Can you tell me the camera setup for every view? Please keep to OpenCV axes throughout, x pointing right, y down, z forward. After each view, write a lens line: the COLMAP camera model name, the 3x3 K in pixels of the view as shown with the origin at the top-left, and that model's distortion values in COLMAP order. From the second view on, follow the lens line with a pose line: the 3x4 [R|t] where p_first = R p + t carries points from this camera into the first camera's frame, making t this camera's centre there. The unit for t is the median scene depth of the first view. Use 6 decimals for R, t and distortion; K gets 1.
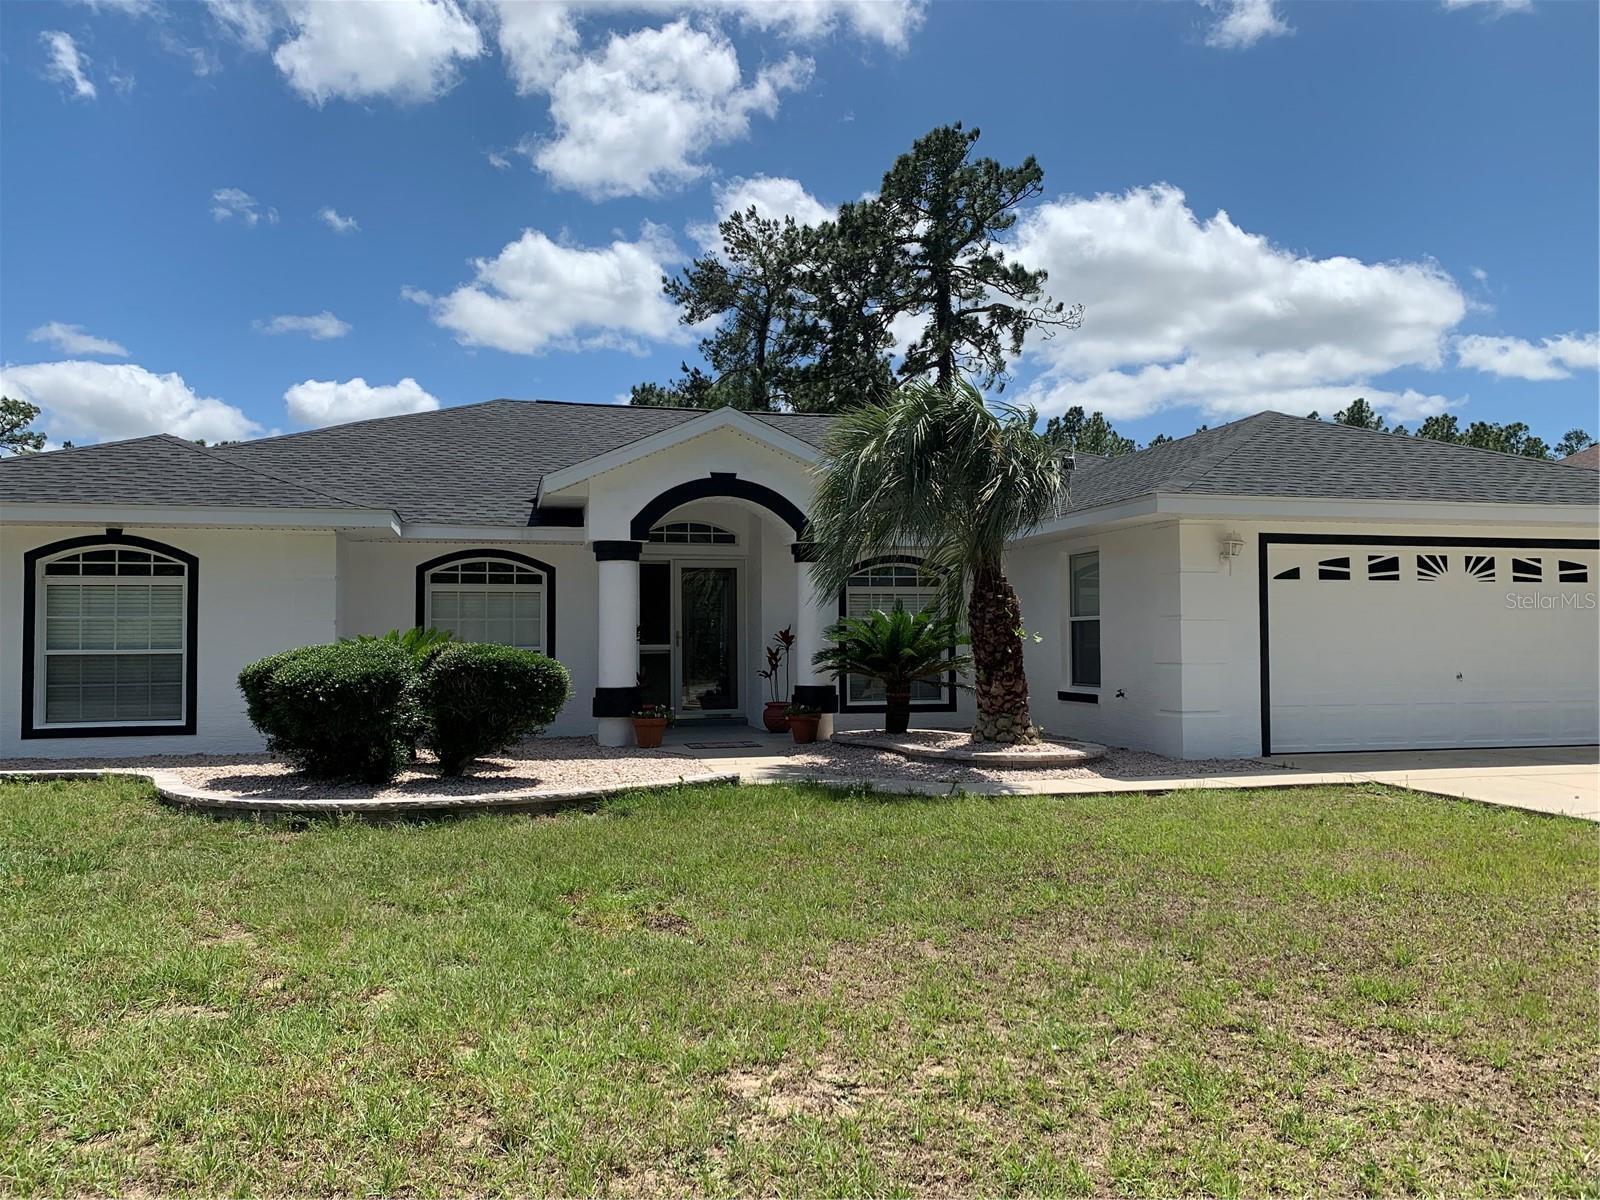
lens RADIAL K [[1301.6, 0, 800.0], [0, 1301.6, 600.0], [0, 0, 1]] dist [0.034093, -0.043615]
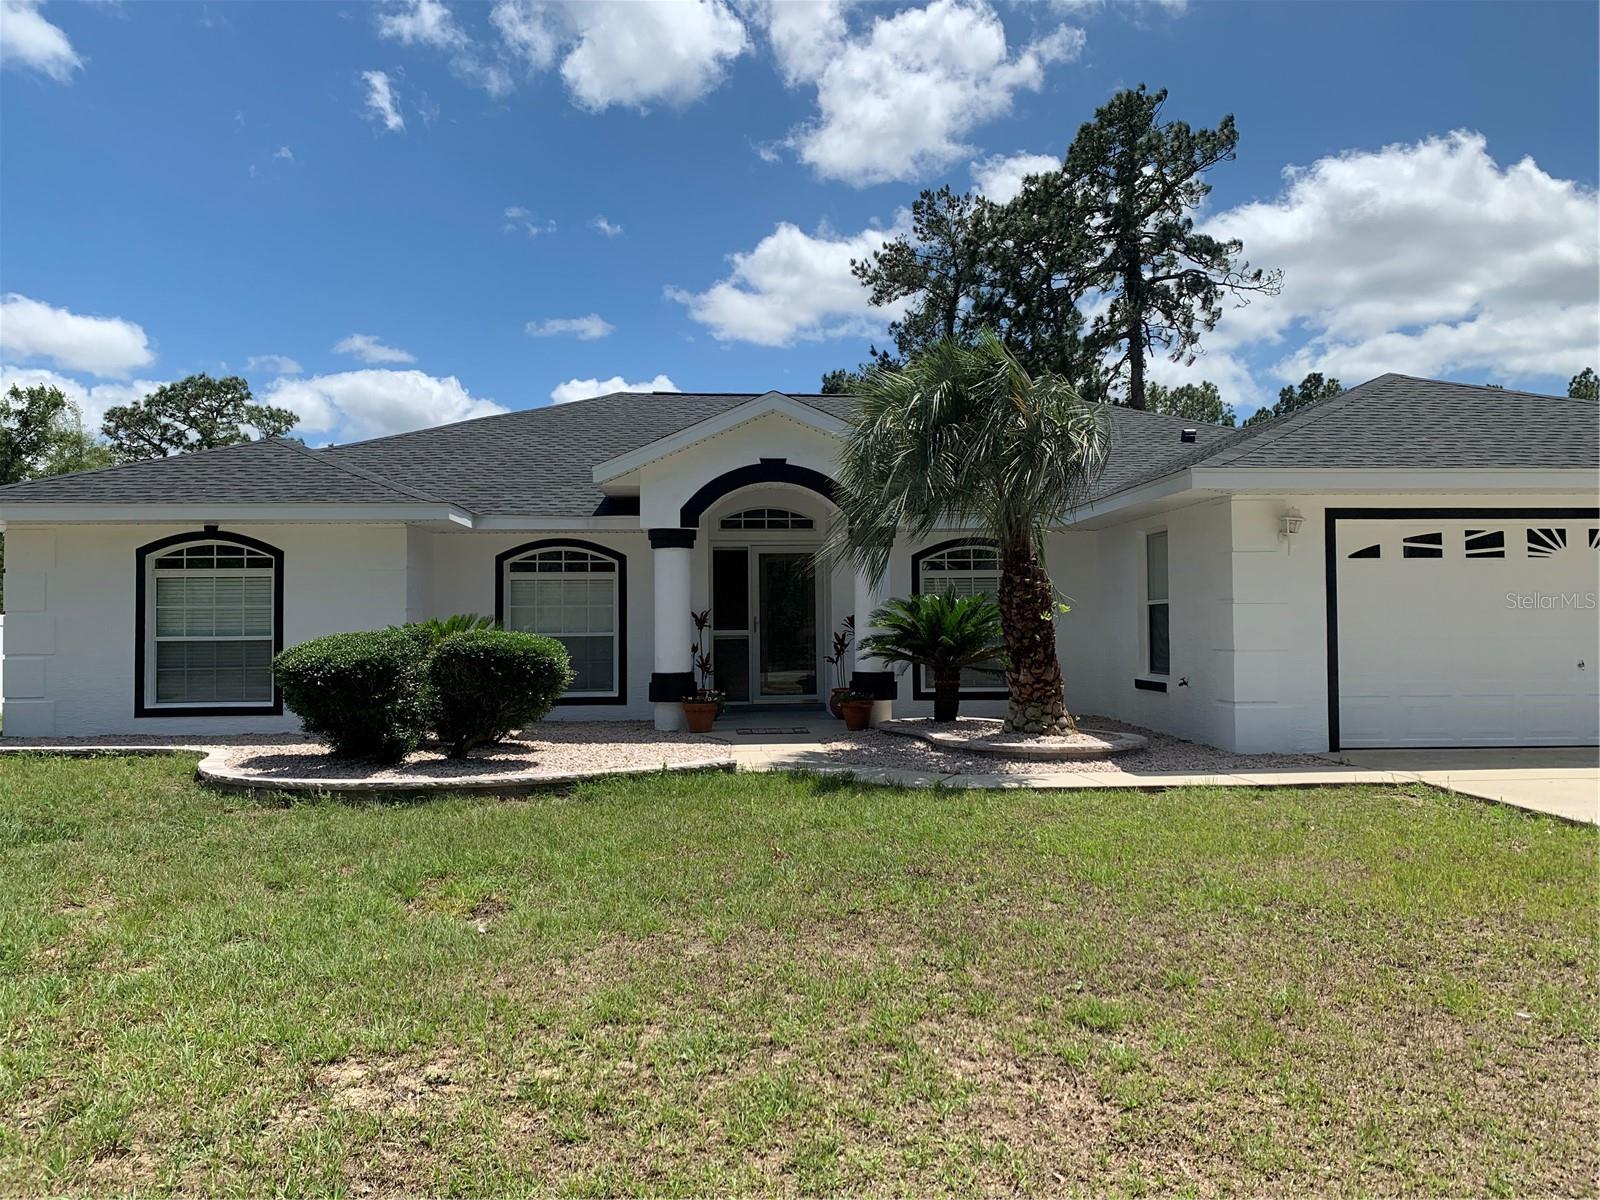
lens RADIAL K [[1301.5, 0, 801.7], [0, 1301.5, 574.5], [0, 0, 1]] dist [0.042099, -0.081081]
pose [[0.980395, -0.010326, -0.196770, 0.159672], [0.009107, 0.999933, -0.007100, -0.001355], [0.196830, 0.005169, 0.980424, 0.024754]]
